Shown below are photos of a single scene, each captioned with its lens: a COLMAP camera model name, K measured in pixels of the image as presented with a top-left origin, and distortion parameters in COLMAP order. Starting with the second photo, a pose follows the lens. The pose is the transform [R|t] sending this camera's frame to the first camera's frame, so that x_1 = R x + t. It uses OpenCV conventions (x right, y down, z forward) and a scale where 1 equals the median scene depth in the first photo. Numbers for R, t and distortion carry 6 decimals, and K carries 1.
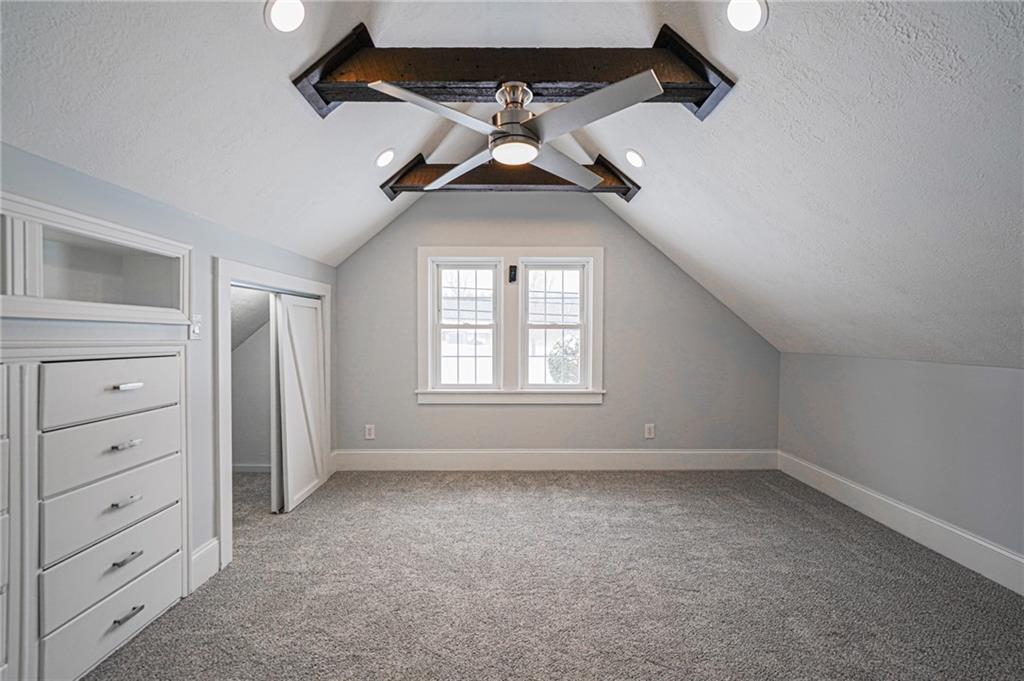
lens RADIAL K [[426.4, 0, 516.6], [0, 426.4, 343.1], [0, 0, 1]] dist [0.001263, 0.001276]
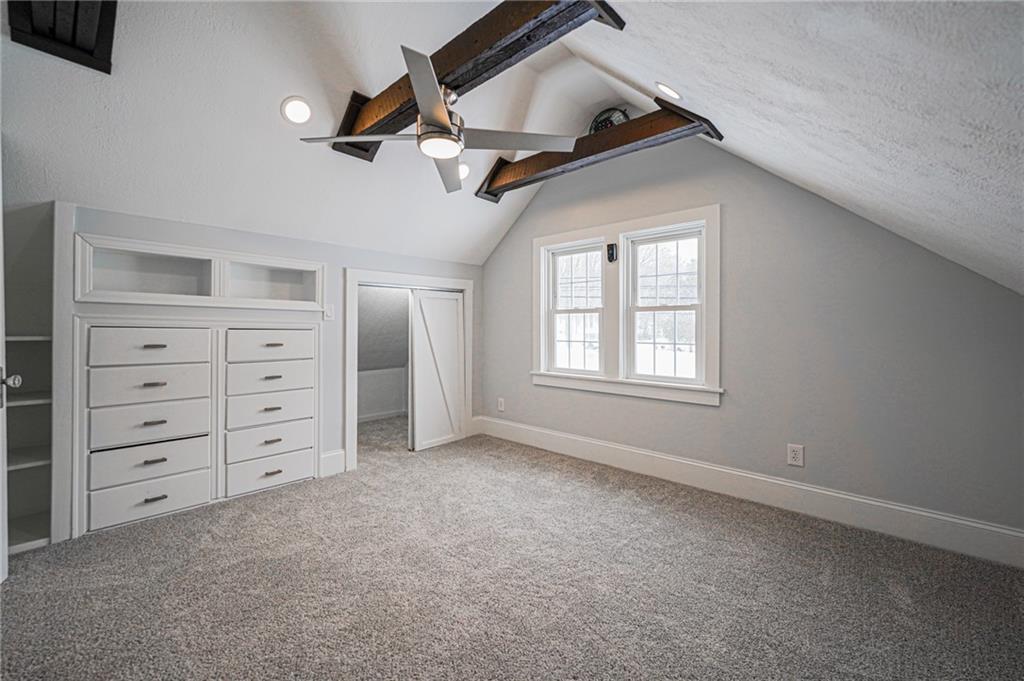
lens RADIAL K [[426.4, 0, 504.0], [0, 426.4, 330.5], [0, 0, 1]] dist [0.001263, 0.001276]
pose [[0.712700, 0.002586, -0.701464, 0.486730], [-0.015611, 0.999804, -0.012175, 0.022173], [0.701295, 0.019628, 0.712601, 0.184019]]
